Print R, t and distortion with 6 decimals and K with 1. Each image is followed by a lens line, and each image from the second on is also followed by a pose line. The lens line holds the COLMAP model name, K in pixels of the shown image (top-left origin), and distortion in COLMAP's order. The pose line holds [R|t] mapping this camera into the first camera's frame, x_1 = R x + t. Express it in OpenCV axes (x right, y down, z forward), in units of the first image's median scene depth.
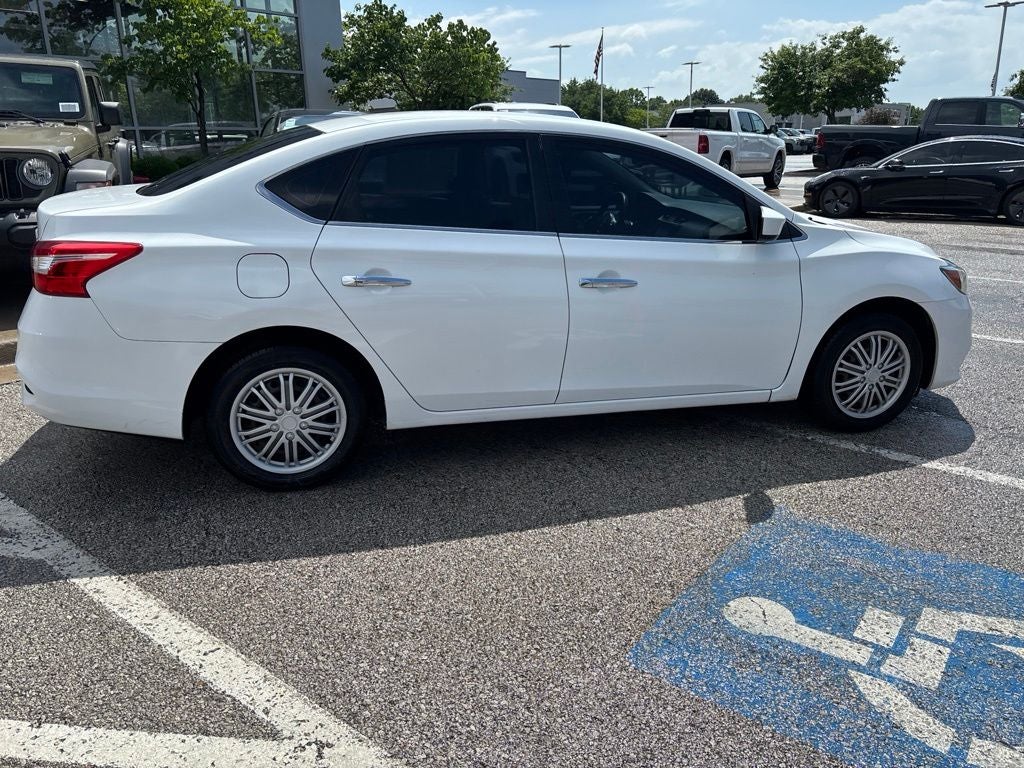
lens RADIAL K [[775.8, 0, 504.6], [0, 775.8, 367.2], [0, 0, 1]] dist [0.064599, -0.077759]
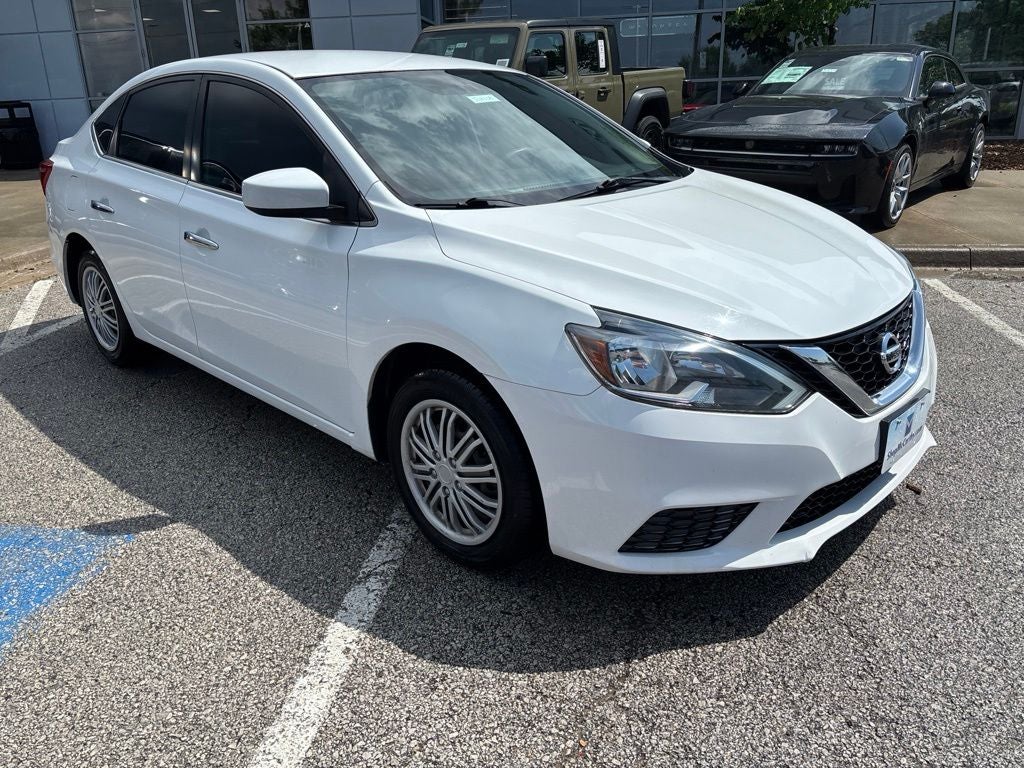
lens RADIAL K [[783.1, 0, 508.8], [0, 783.1, 372.4], [0, 0, 1]] dist [0.053900, -0.067873]
pose [[0.498315, 0.274020, -0.822554, 1.120664], [-0.222216, 0.957415, 0.184326, -0.213458], [0.838035, 0.090932, 0.537986, 0.829401]]
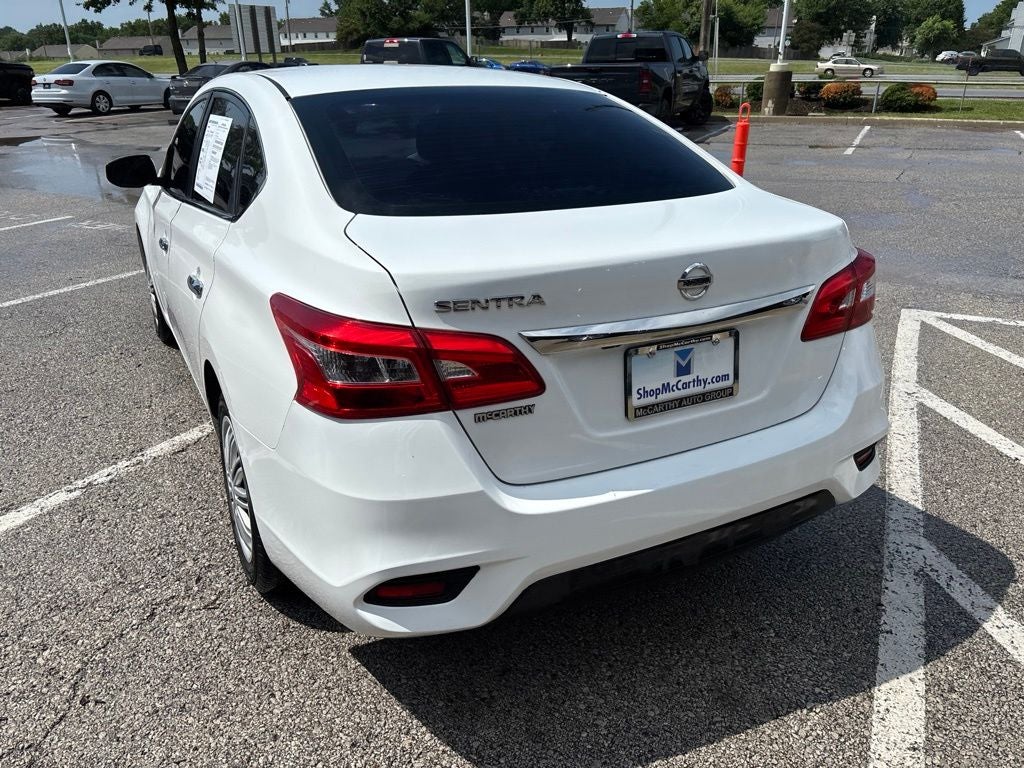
lens RADIAL K [[778.5, 0, 507.9], [0, 778.5, 370.3], [0, 0, 1]] dist [0.064528, -0.083752]
pose [[-0.215602, -0.349124, 0.911937, -1.075898], [0.281189, 0.872145, 0.400370, -0.398812], [-0.935120, 0.342747, -0.089866, 1.239653]]
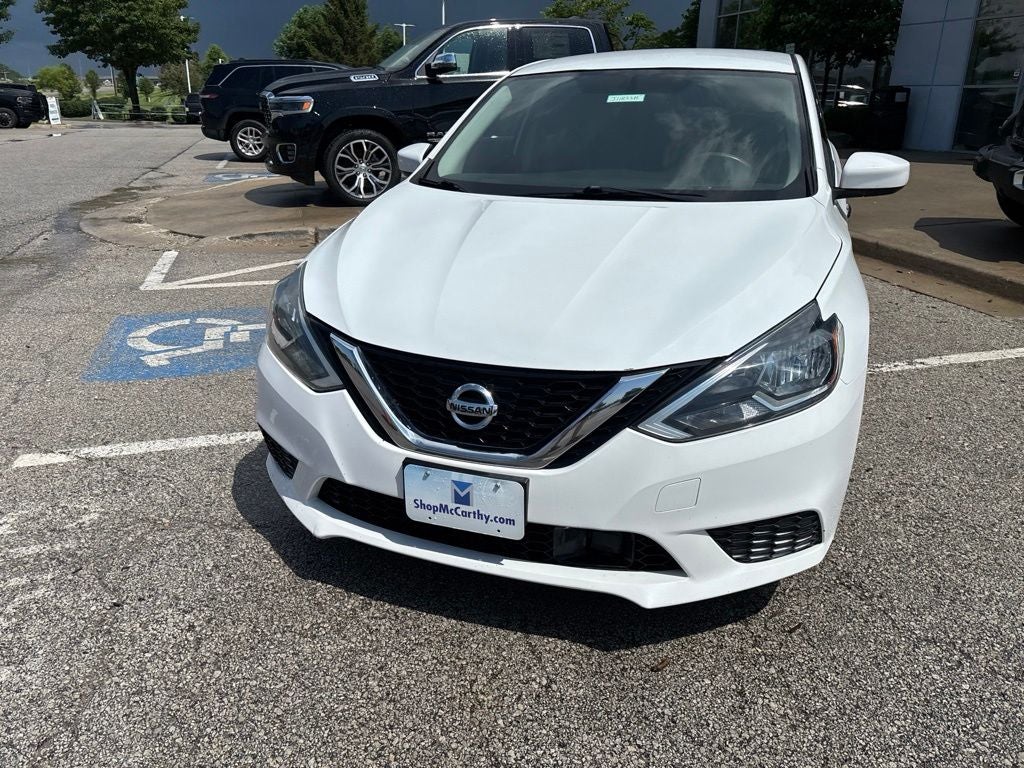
lens RADIAL K [[778.5, 0, 507.9], [0, 778.5, 370.3], [0, 0, 1]] dist [0.064528, -0.083752]
pose [[-0.580665, 0.268565, -0.768571, 1.144052], [-0.238407, 0.846551, 0.475934, -0.476741], [0.778454, 0.459591, -0.427535, 1.703711]]
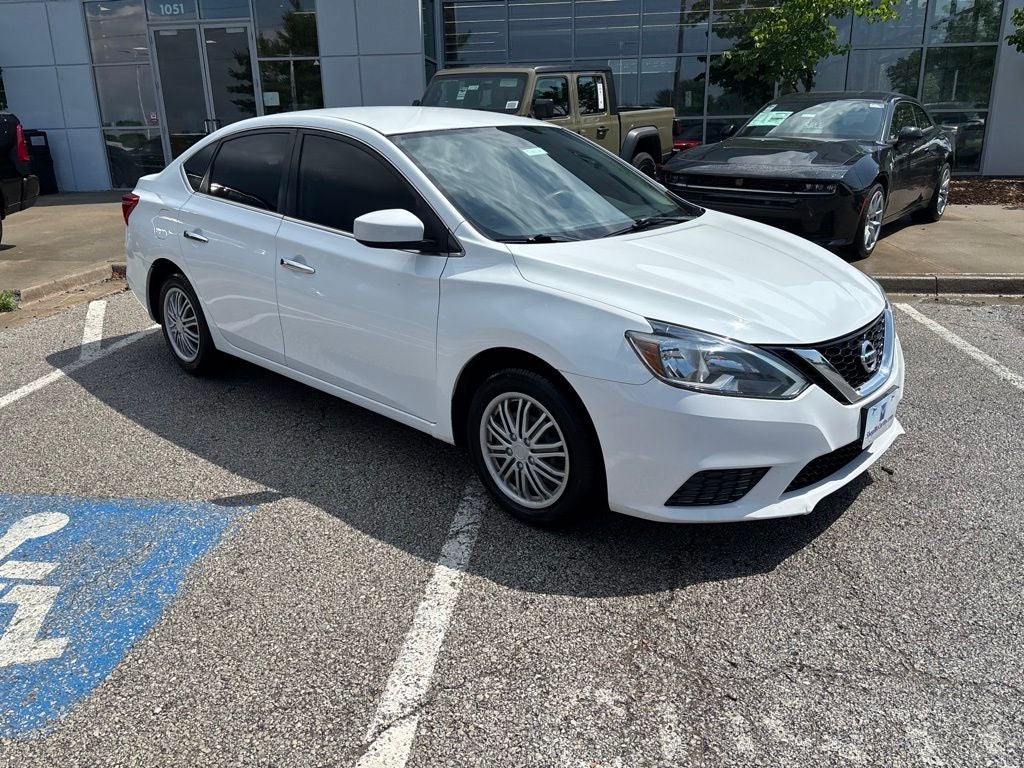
lens RADIAL K [[781.1, 0, 510.7], [0, 781.1, 374.7], [0, 0, 1]] dist [0.049523, -0.060753]
pose [[0.518937, 0.251766, -0.816895, 1.231625], [-0.229134, 0.961640, 0.150818, -0.198812], [0.823530, 0.108913, 0.556719, 0.660663]]
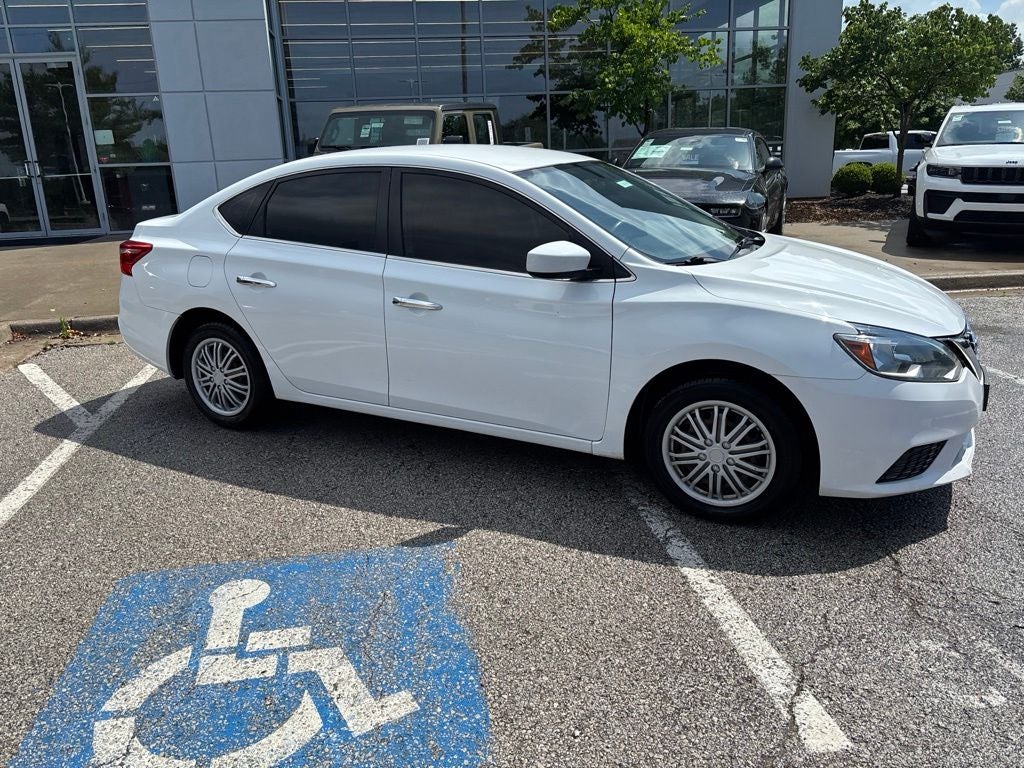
lens RADIAL K [[779.7, 0, 509.7], [0, 779.7, 371.2], [0, 0, 1]] dist [0.052856, -0.068425]
pose [[0.731666, 0.160065, -0.662604, 0.977176], [-0.164655, 0.984756, 0.056071, -0.099216], [0.661478, 0.068075, 0.746868, 0.280978]]
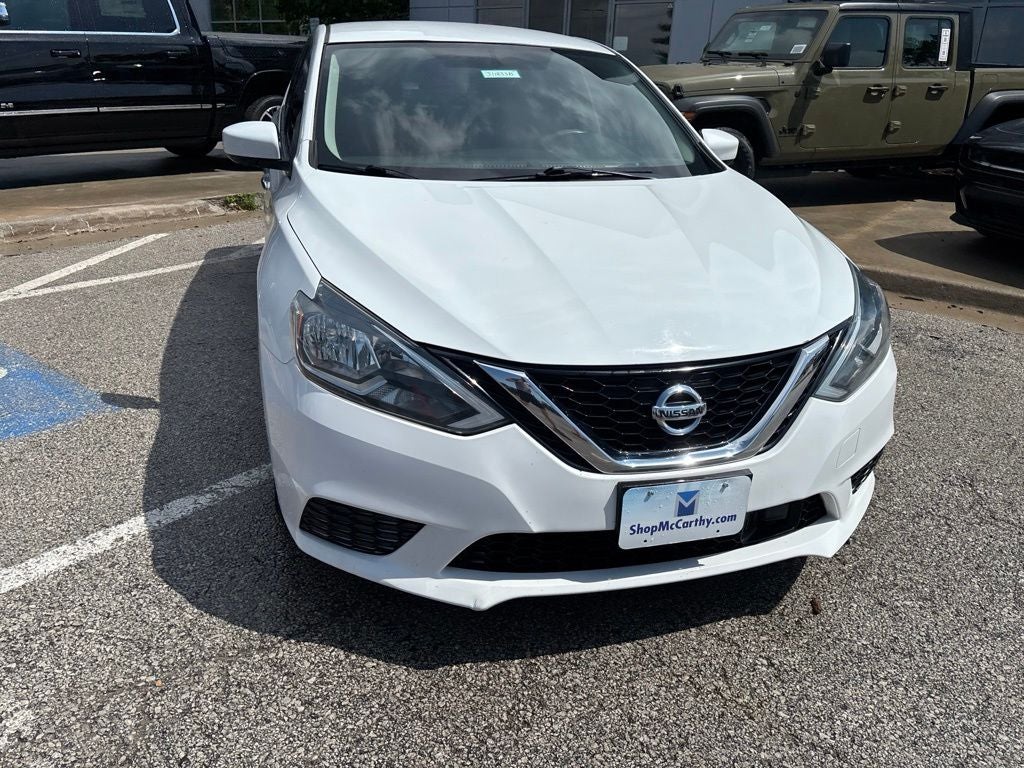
lens RADIAL K [[778.5, 0, 507.9], [0, 778.5, 370.3], [0, 0, 1]] dist [0.064528, -0.083752]
pose [[0.006233, 0.349649, -0.936860, 1.215098], [-0.322789, 0.887429, 0.329054, -0.338297], [0.946450, 0.300357, 0.118394, 1.272361]]
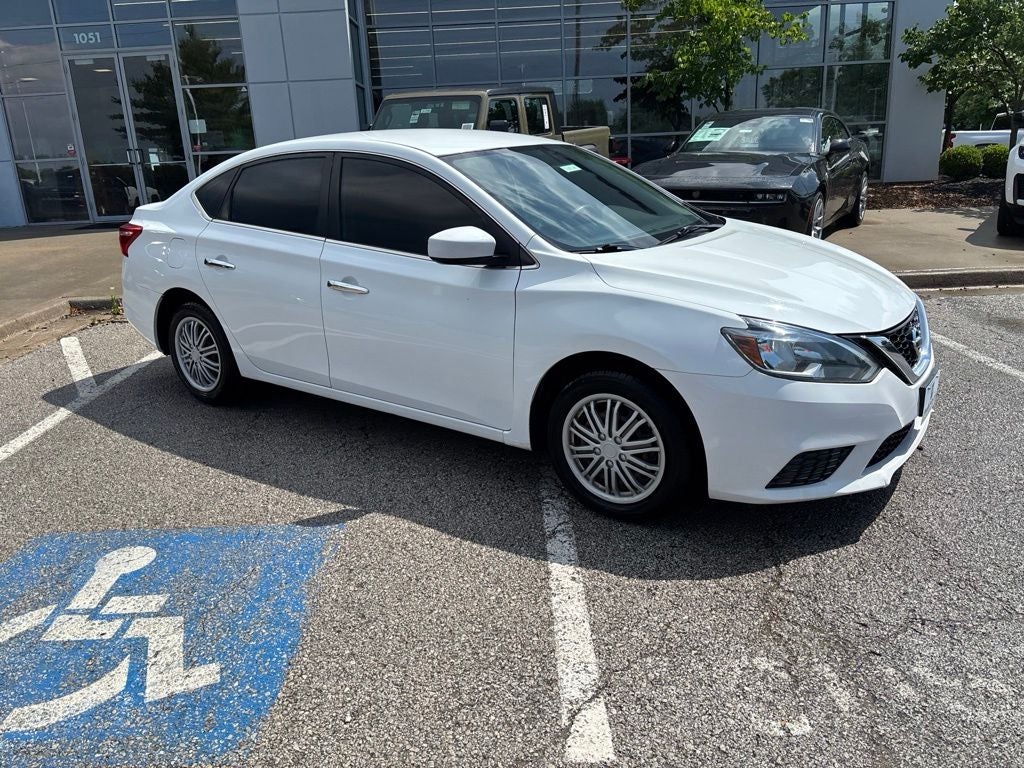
lens RADIAL K [[778.5, 0, 507.9], [0, 778.5, 370.3], [0, 0, 1]] dist [0.064528, -0.083752]
pose [[0.620299, 0.193697, -0.760073, 1.150631], [-0.185010, 0.977818, 0.098200, -0.146429], [0.762234, 0.079707, 0.642375, 0.476802]]
